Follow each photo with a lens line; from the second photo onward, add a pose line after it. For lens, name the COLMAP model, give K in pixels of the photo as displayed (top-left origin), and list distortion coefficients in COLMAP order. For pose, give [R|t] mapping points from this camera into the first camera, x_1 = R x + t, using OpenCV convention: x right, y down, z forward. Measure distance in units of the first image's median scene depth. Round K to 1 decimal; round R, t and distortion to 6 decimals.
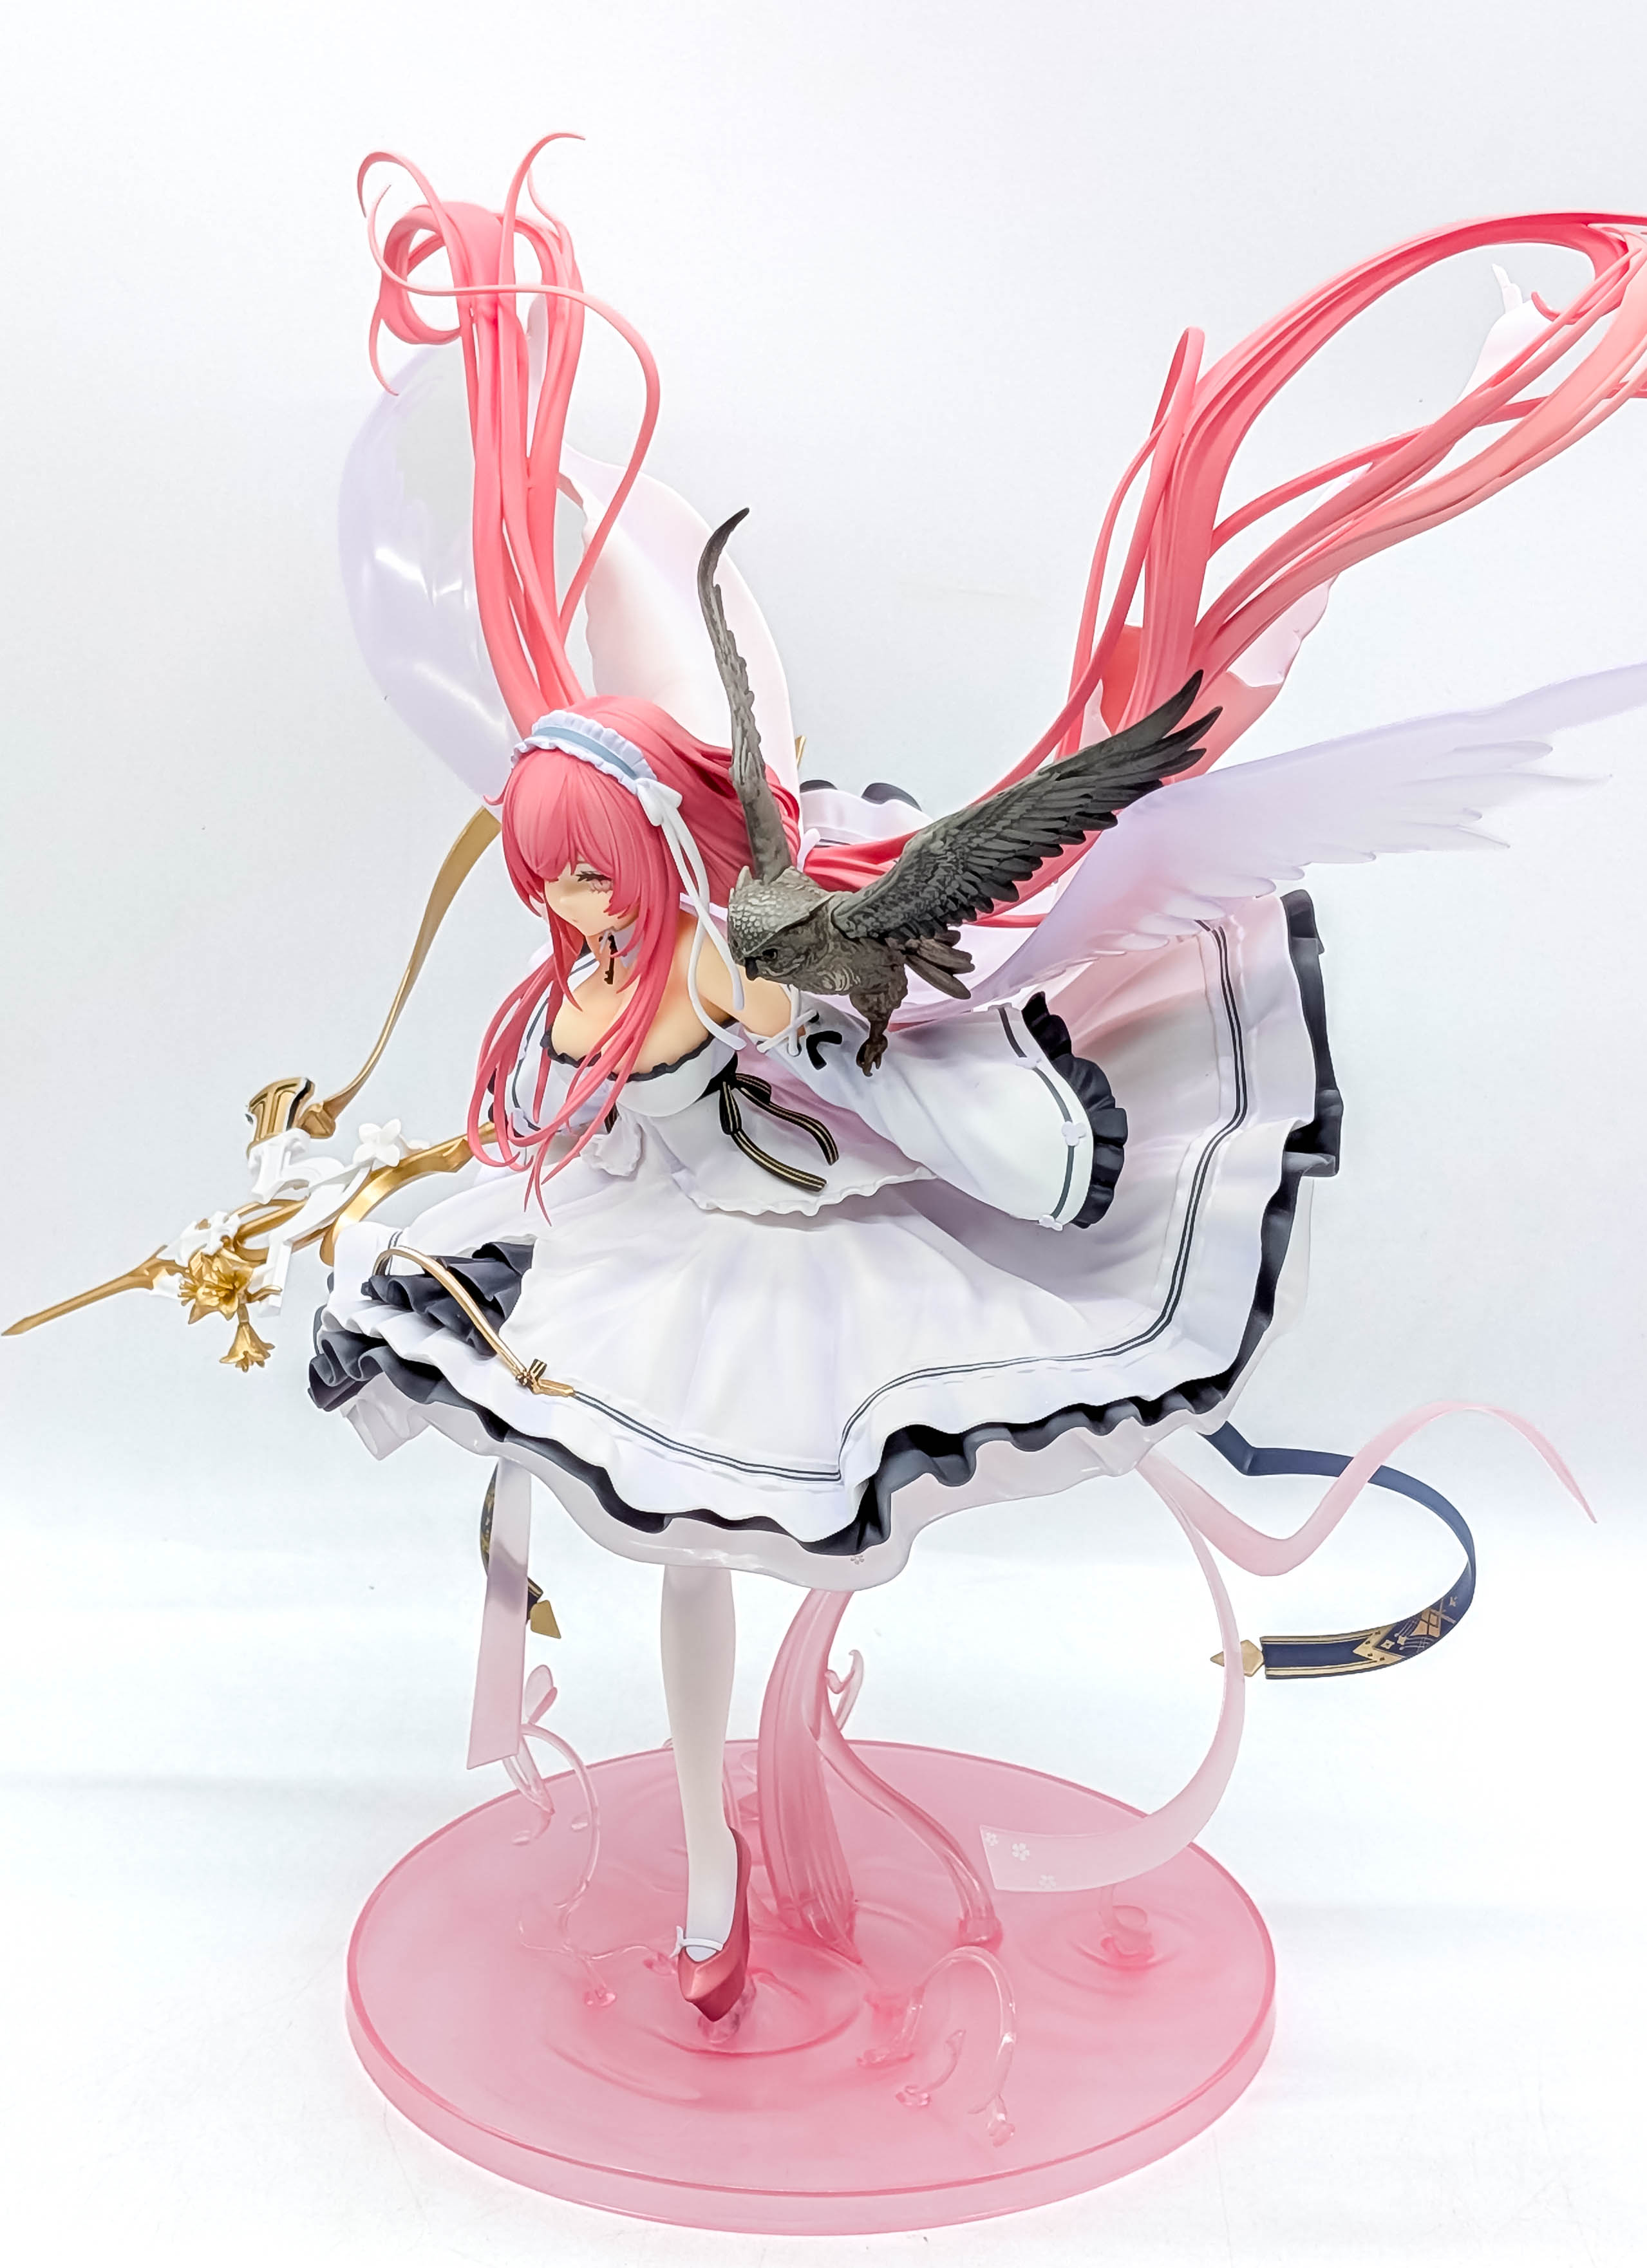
lens RADIAL K [[3841.7, 0, 625.8], [0, 3841.7, 1172.0], [0, 0, 1]] dist [0.126185, 0.000000]
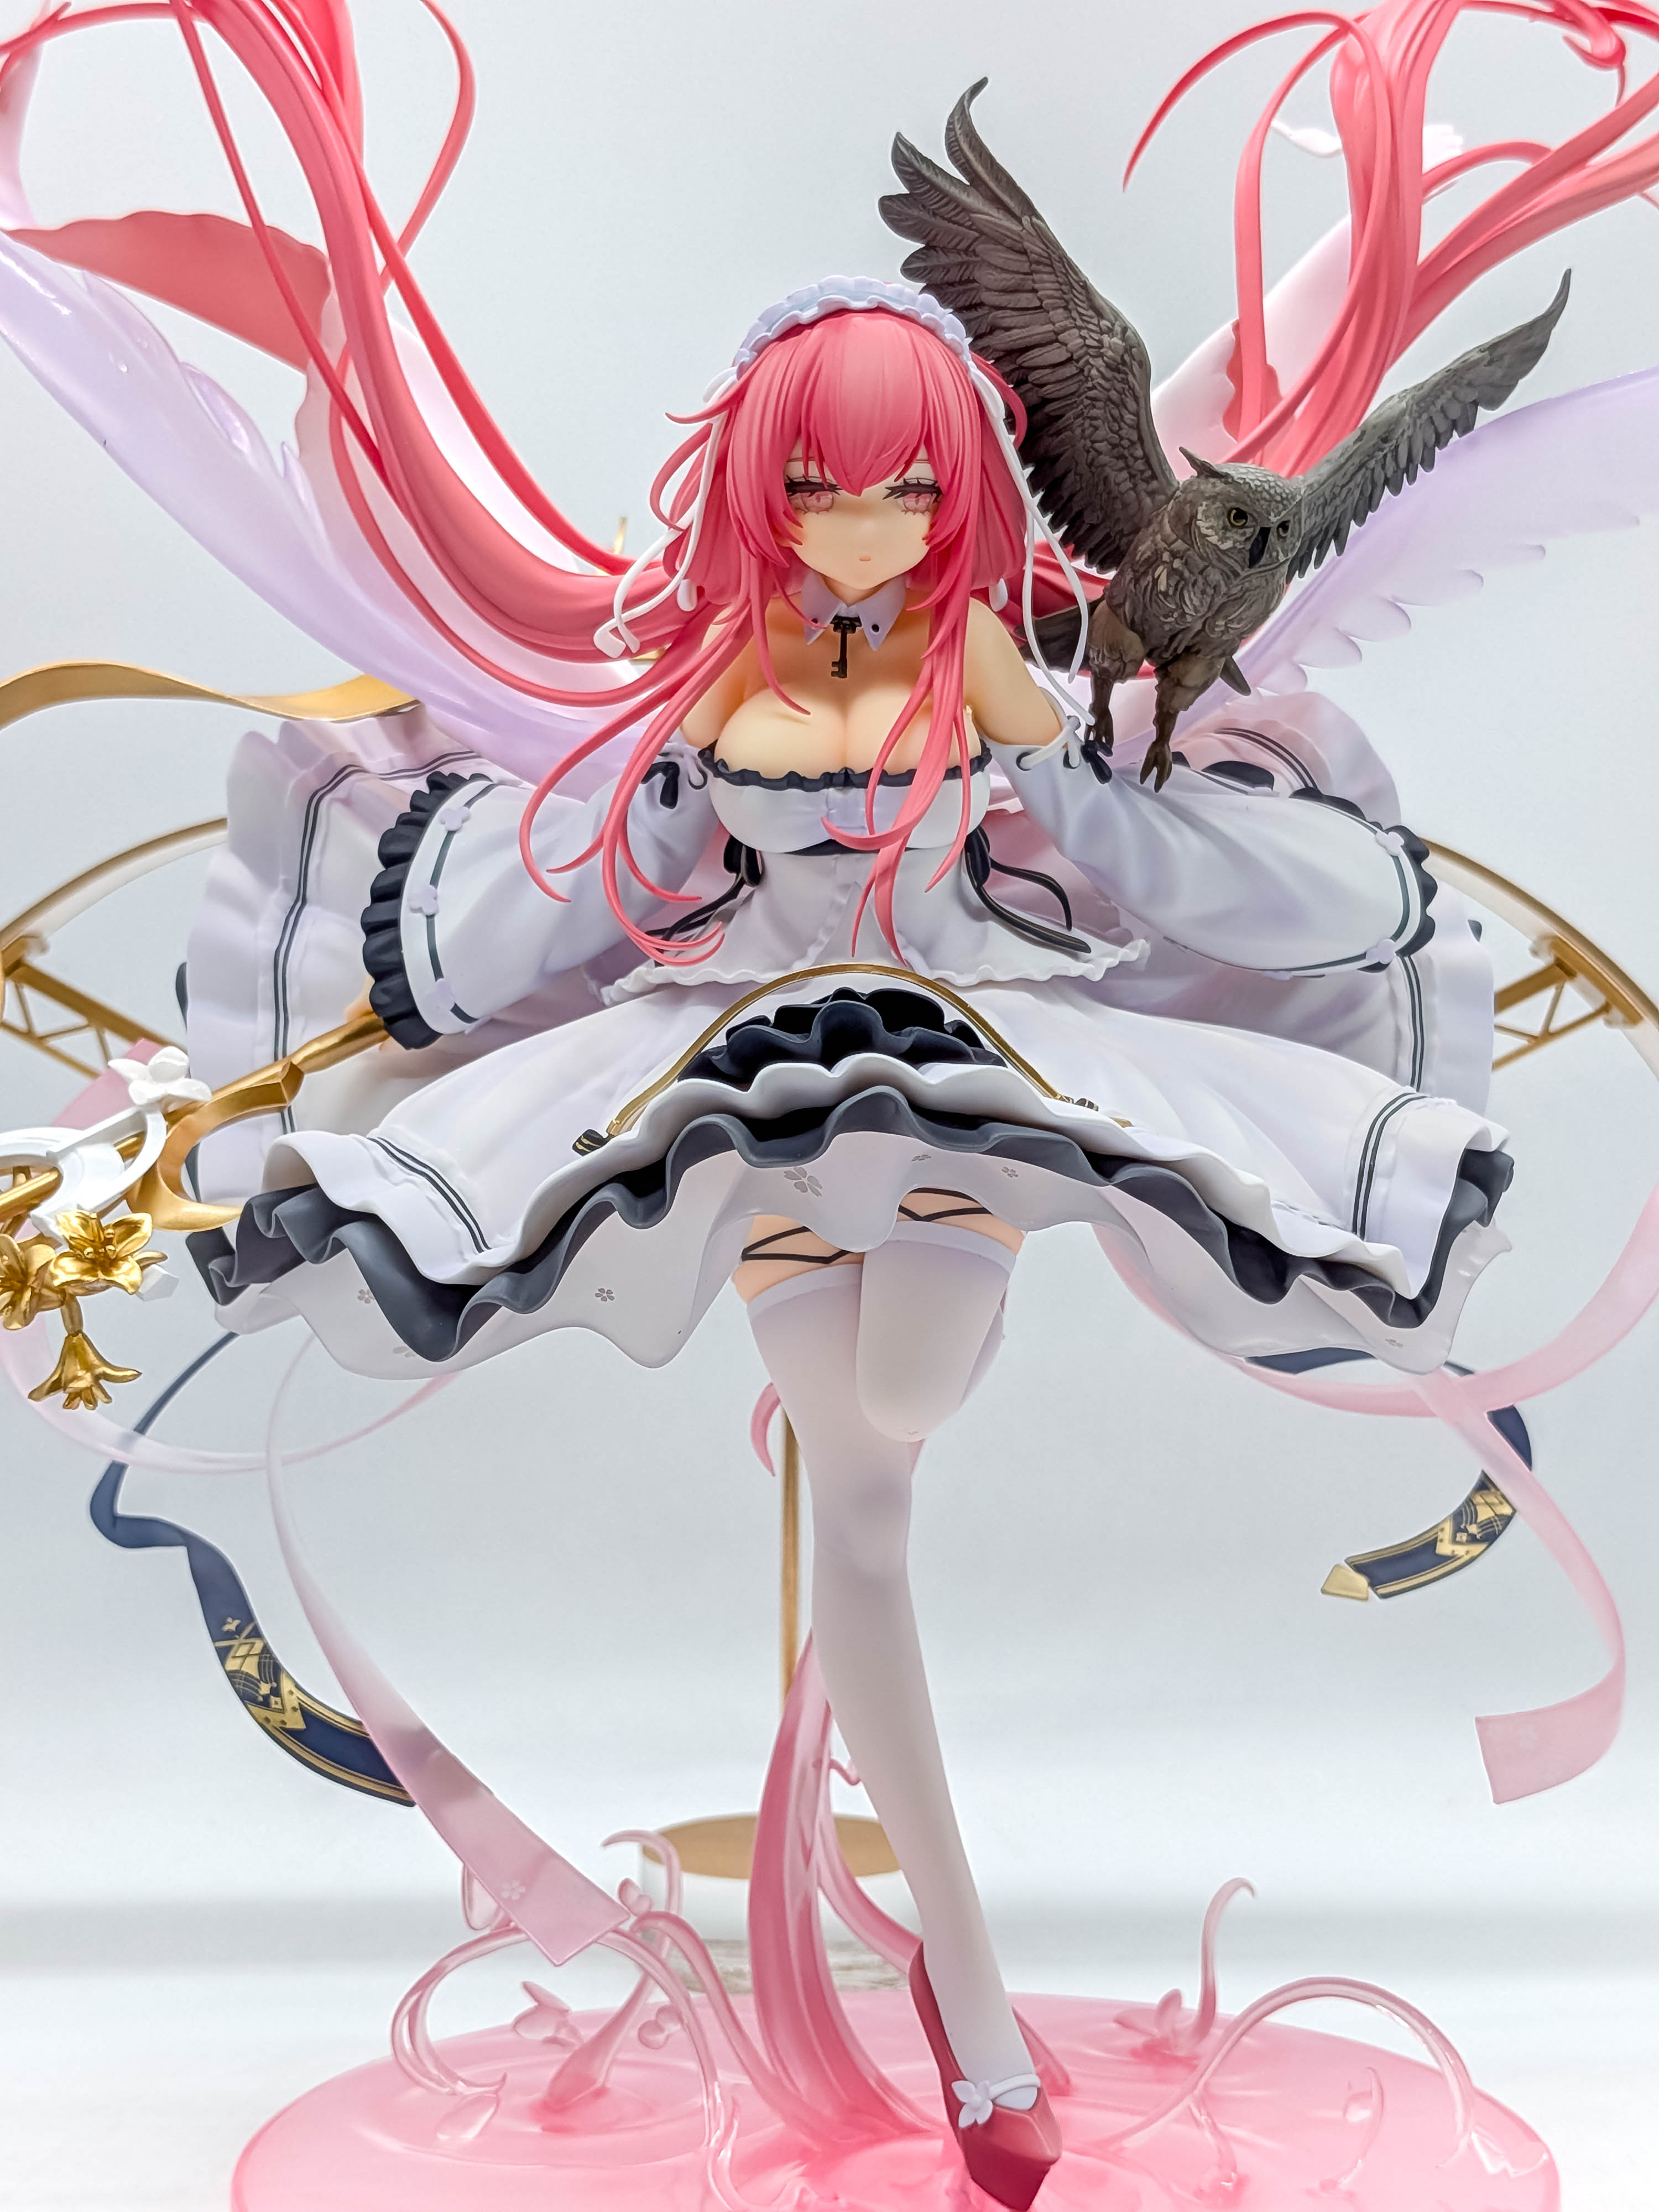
lens RADIAL K [[3326.1, 0, 810.8], [0, 3326.1, 1059.4], [0, 0, 1]] dist [0.062219, 0.000000]
pose [[0.619134, 0.046897, 0.783884, -0.514349], [0.220214, 0.947794, -0.230635, 0.169367], [-0.753776, 0.315416, 0.576484, 0.675746]]
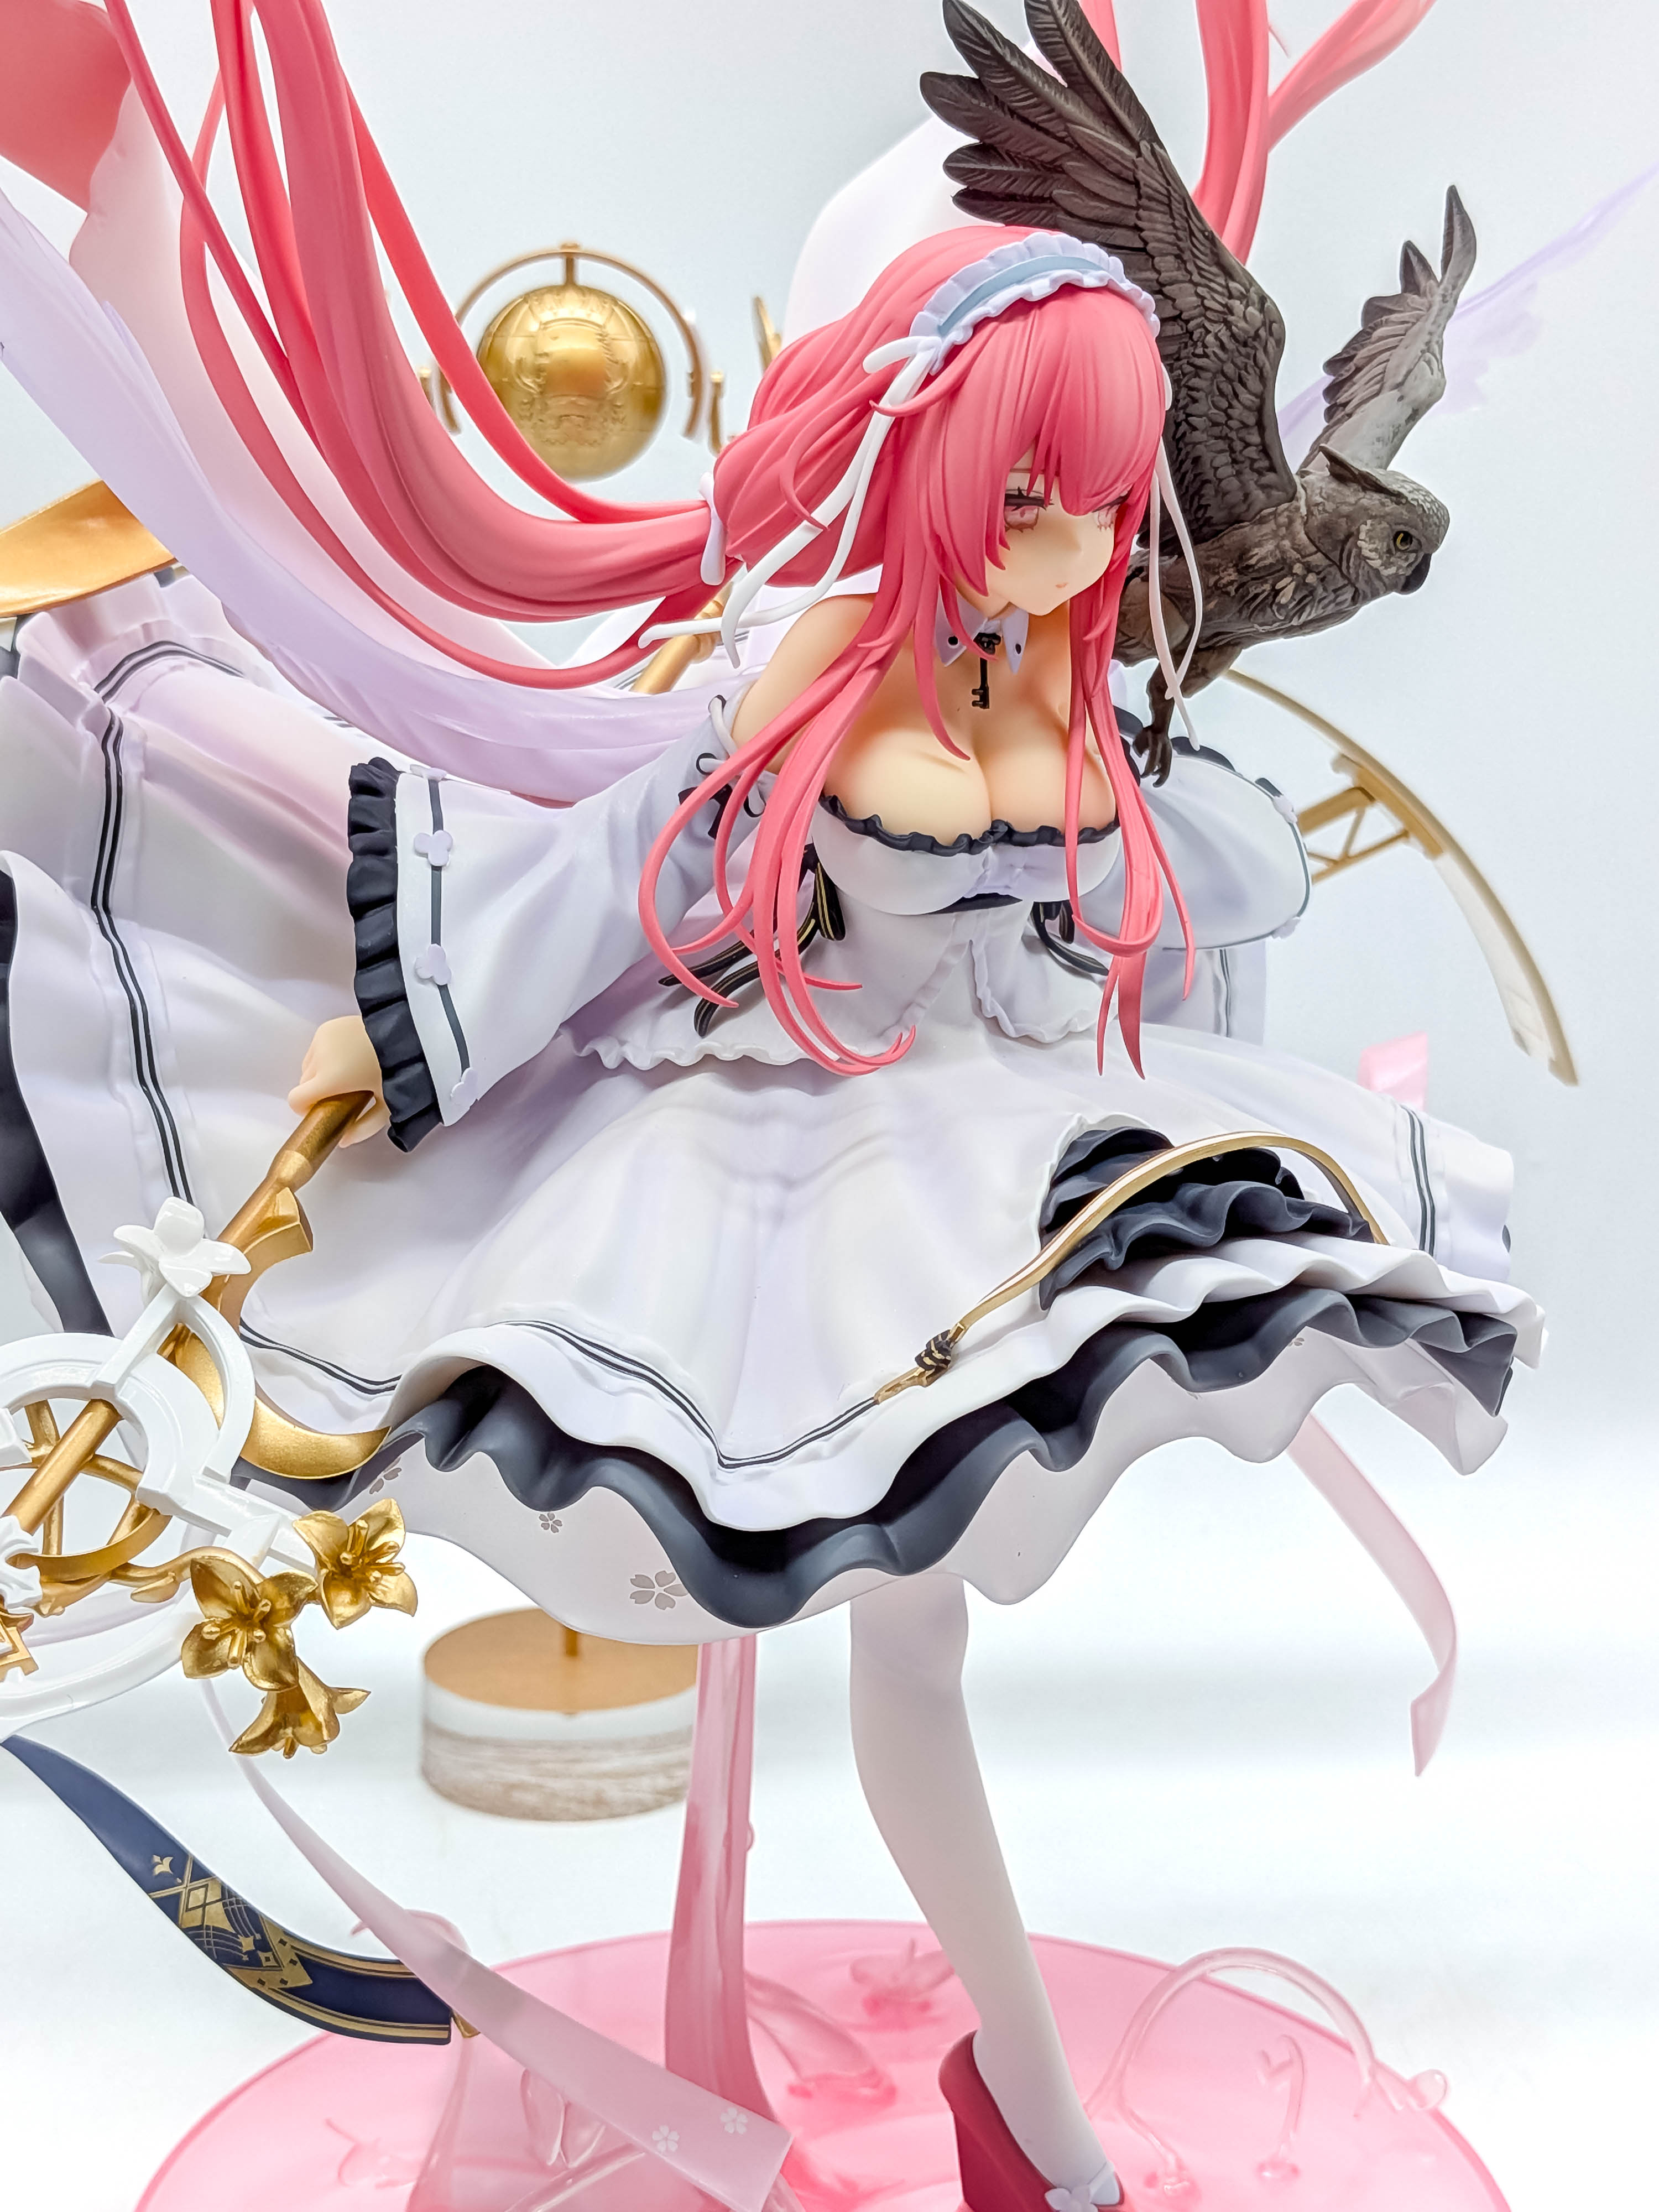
lens RADIAL K [[3326.1, 0, 901.5], [0, 3326.1, 1100.8], [0, 0, 1]] dist [0.062219, 0.000000]
pose [[0.058300, -0.163428, 0.984831, -0.556162], [0.278775, 0.949929, 0.141133, -0.069884], [-0.958585, 0.266319, 0.100940, 0.997435]]
